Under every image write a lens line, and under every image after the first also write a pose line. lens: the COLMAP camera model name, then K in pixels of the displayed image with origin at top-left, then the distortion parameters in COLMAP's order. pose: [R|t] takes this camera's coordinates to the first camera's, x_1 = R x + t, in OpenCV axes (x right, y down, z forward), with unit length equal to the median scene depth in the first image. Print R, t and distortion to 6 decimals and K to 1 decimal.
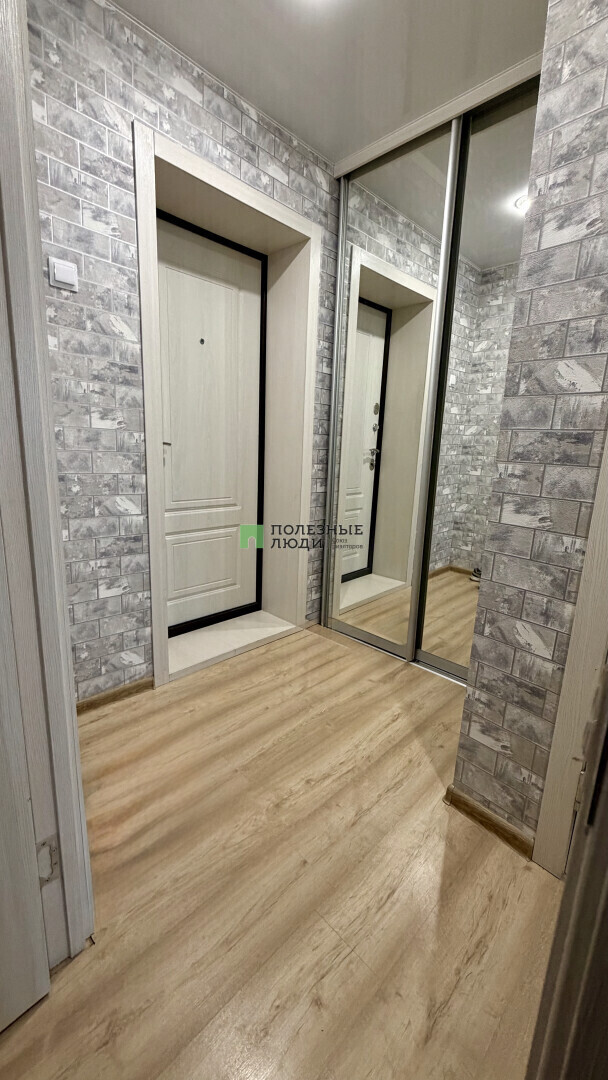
lens RADIAL K [[431.8, 0, 304.0], [0, 431.8, 537.3], [0, 0, 1]] dist [-0.000086, 0.000123]
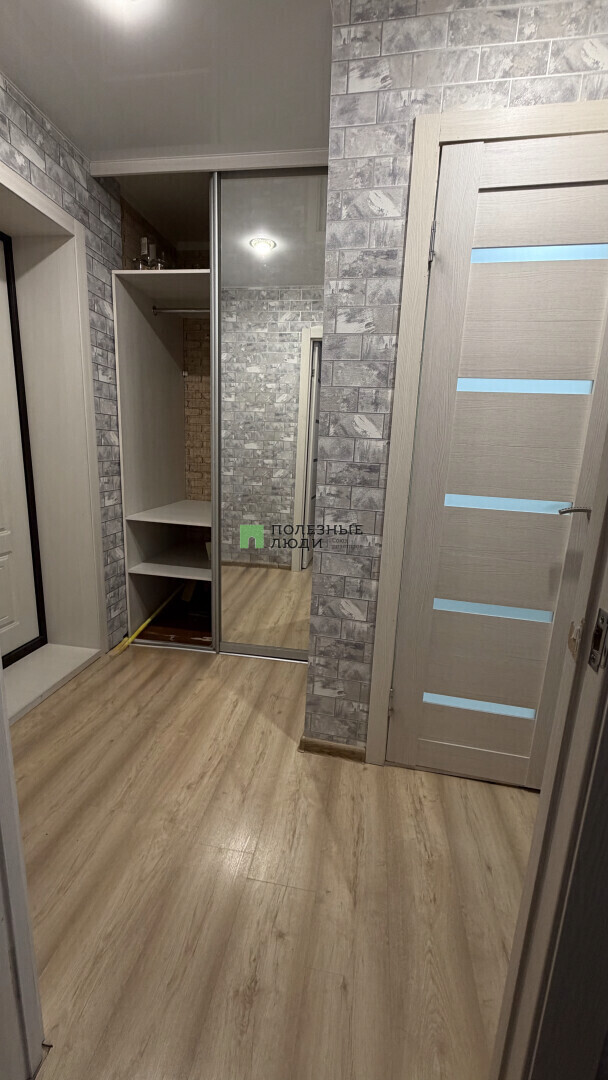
lens RADIAL K [[431.8, 0, 304.4], [0, 431.8, 537.6], [0, 0, 1]] dist [-0.000086, 0.000123]
pose [[0.809672, -0.127147, 0.572943, -0.328083], [0.111900, 0.991786, 0.061961, -0.089429], [-0.576115, 0.013944, 0.817249, -0.050542]]
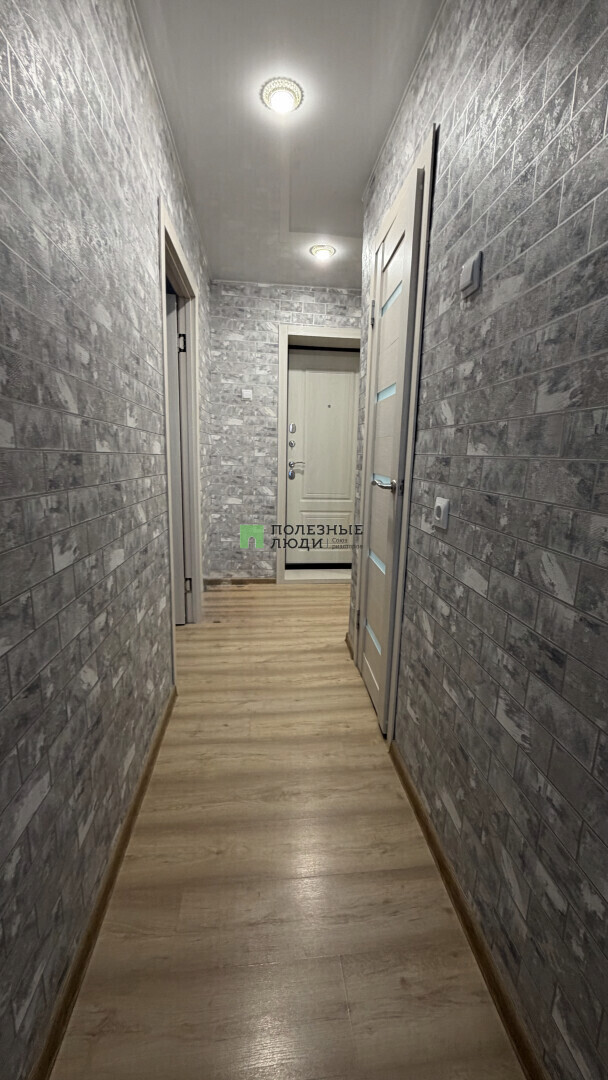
lens RADIAL K [[431.8, 0, 304.6], [0, 431.8, 537.9], [0, 0, 1]] dist [-0.000086, 0.000123]
pose [[0.778867, 0.094400, -0.620044, 1.456680], [-0.121142, 0.992635, -0.001046, 0.184543], [0.615378, 0.075928, 0.784567, -0.750907]]
